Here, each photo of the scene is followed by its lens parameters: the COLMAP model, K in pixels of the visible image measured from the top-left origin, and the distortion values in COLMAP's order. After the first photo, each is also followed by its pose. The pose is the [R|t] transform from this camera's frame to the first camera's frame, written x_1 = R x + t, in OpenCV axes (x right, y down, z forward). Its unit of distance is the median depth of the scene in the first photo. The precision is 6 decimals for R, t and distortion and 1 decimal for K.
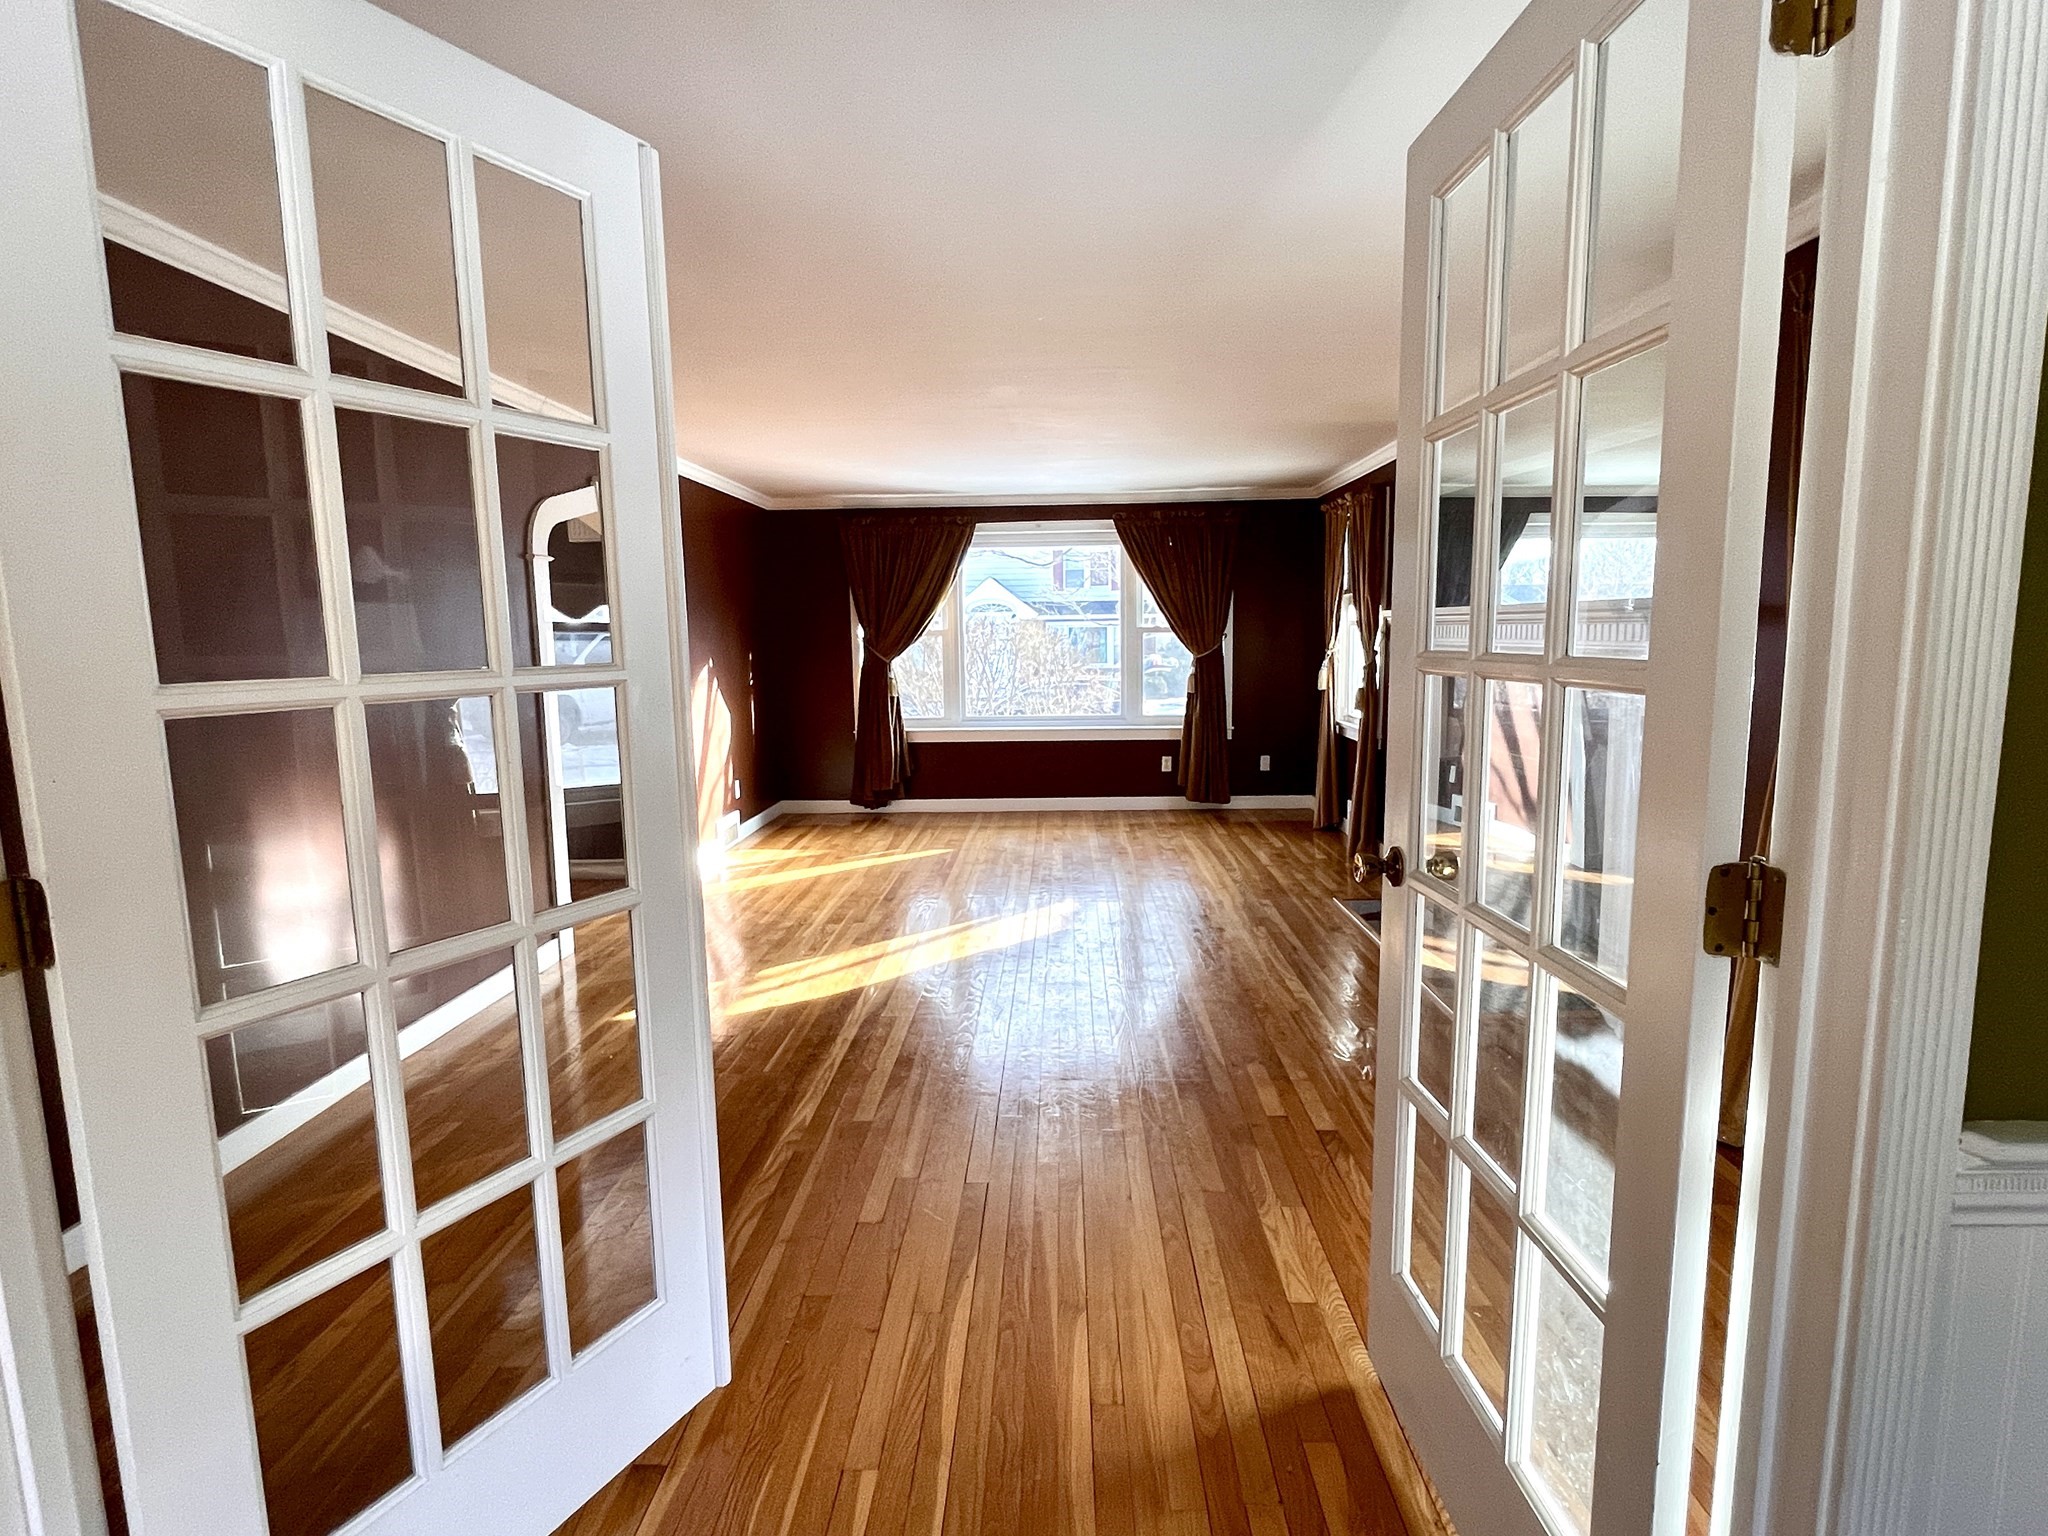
lens RADIAL K [[1068.7, 0, 1024.0], [0, 1068.7, 768.0], [0, 0, 1]] dist [0.000092, 0.000260]
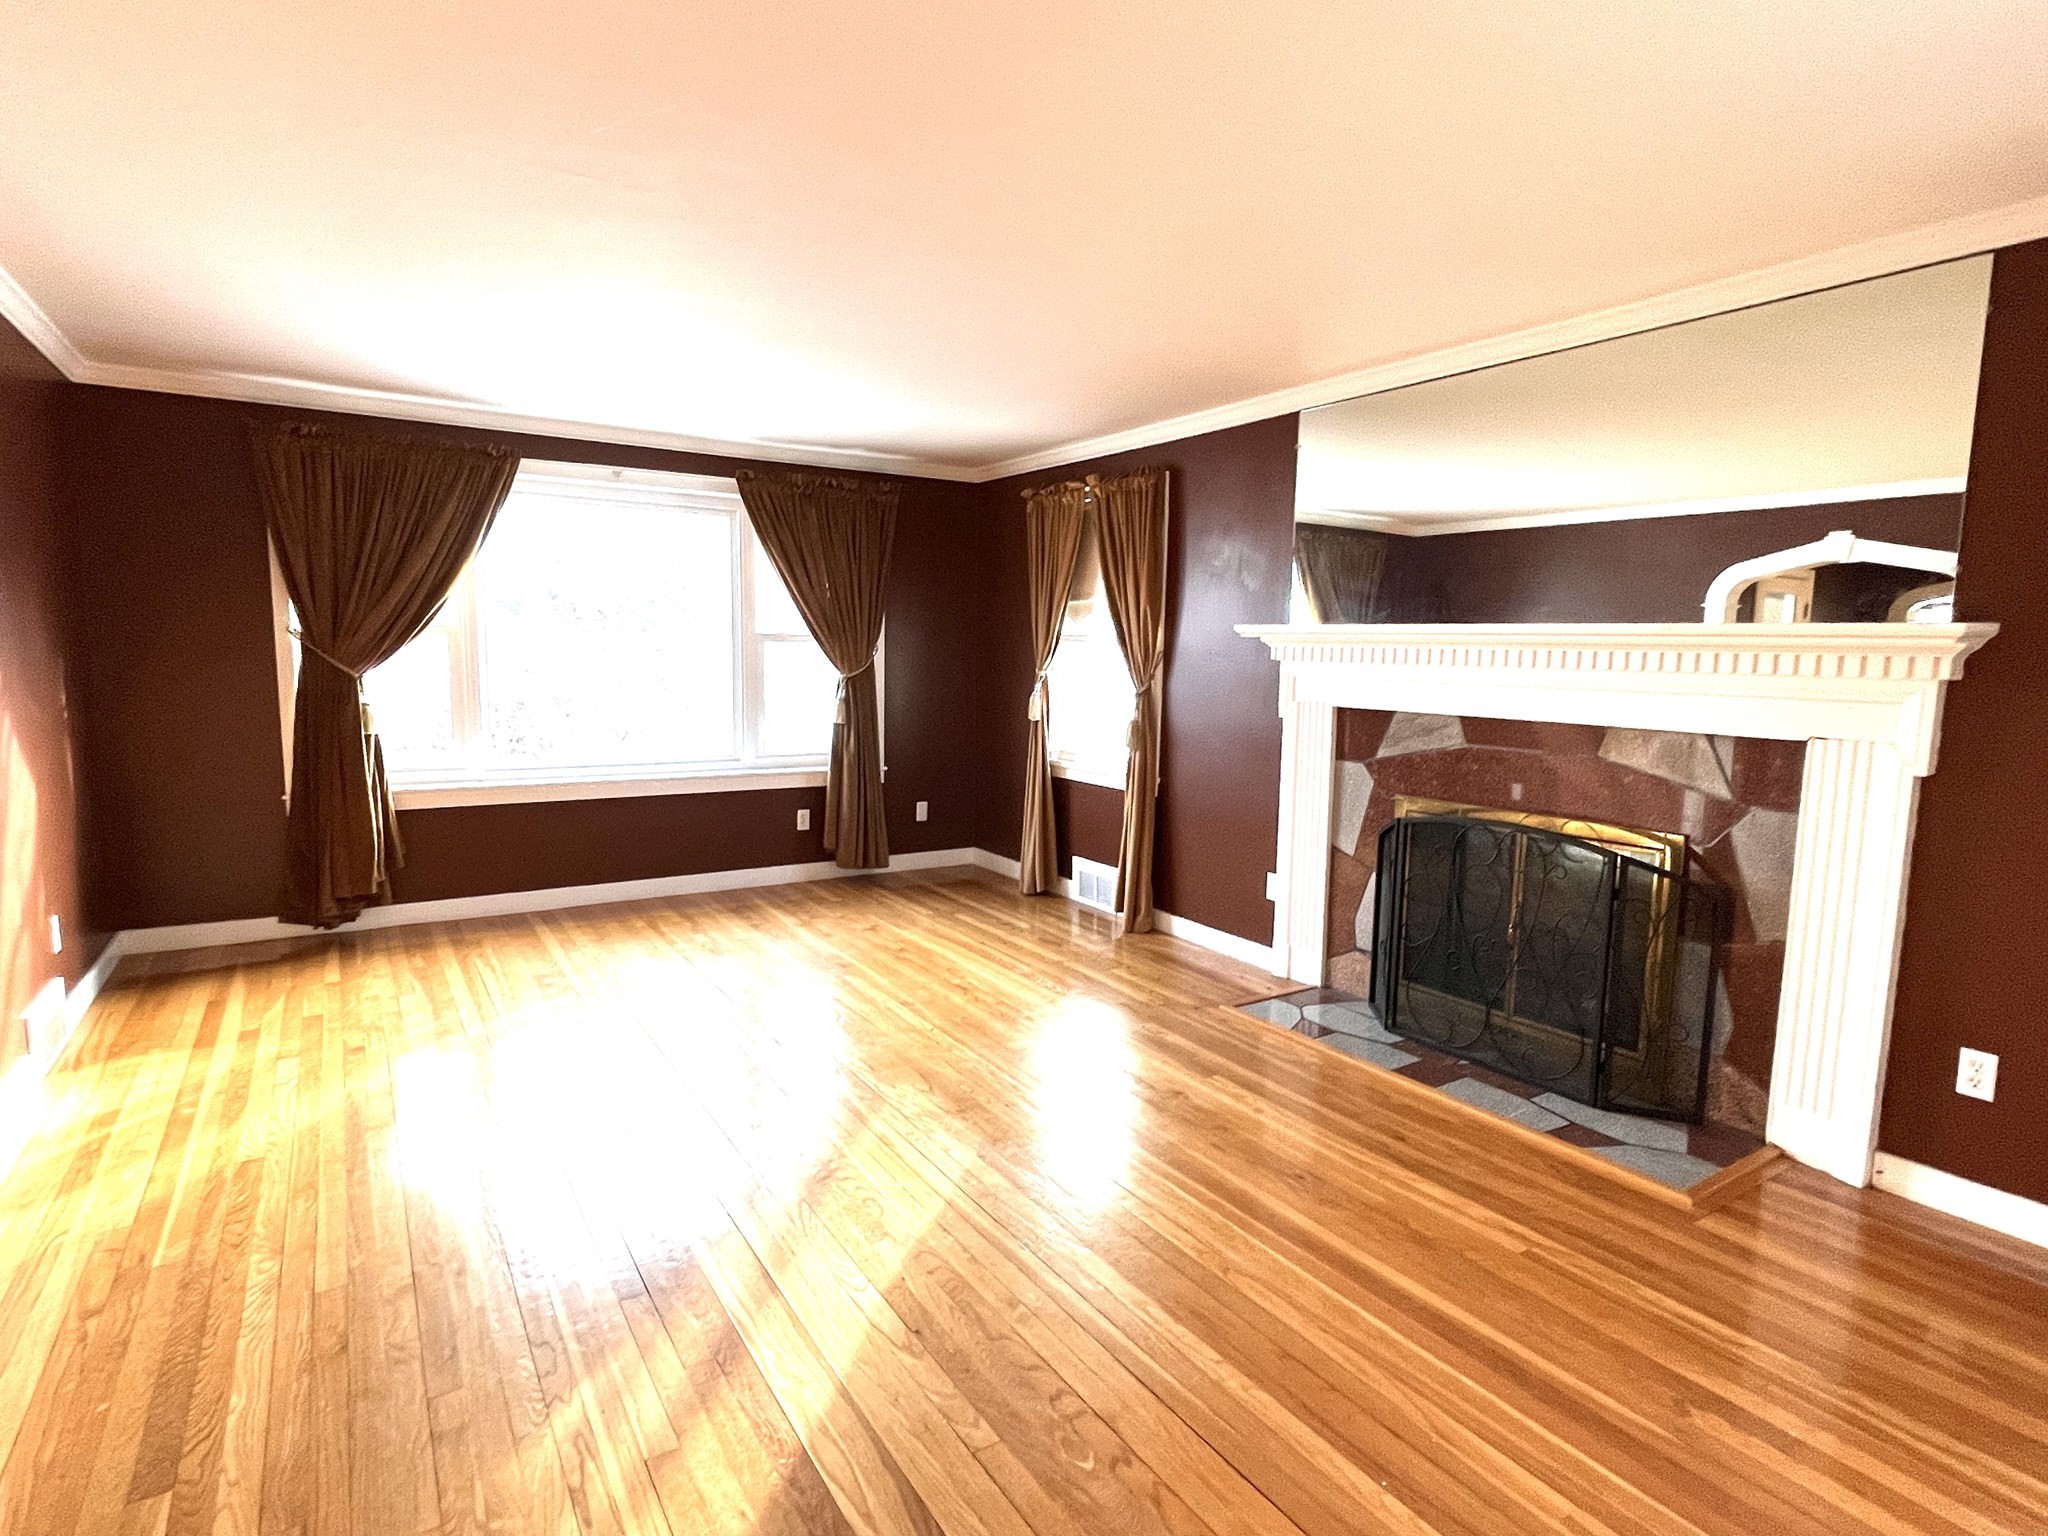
lens RADIAL K [[1068.7, 0, 1024.0], [0, 1068.7, 768.0], [0, 0, 1]] dist [0.000092, 0.000260]
pose [[0.822344, -0.033540, 0.568001, -0.163604], [0.040346, 0.999186, 0.000588, -0.034515], [-0.567558, 0.022433, 0.823028, 0.312010]]
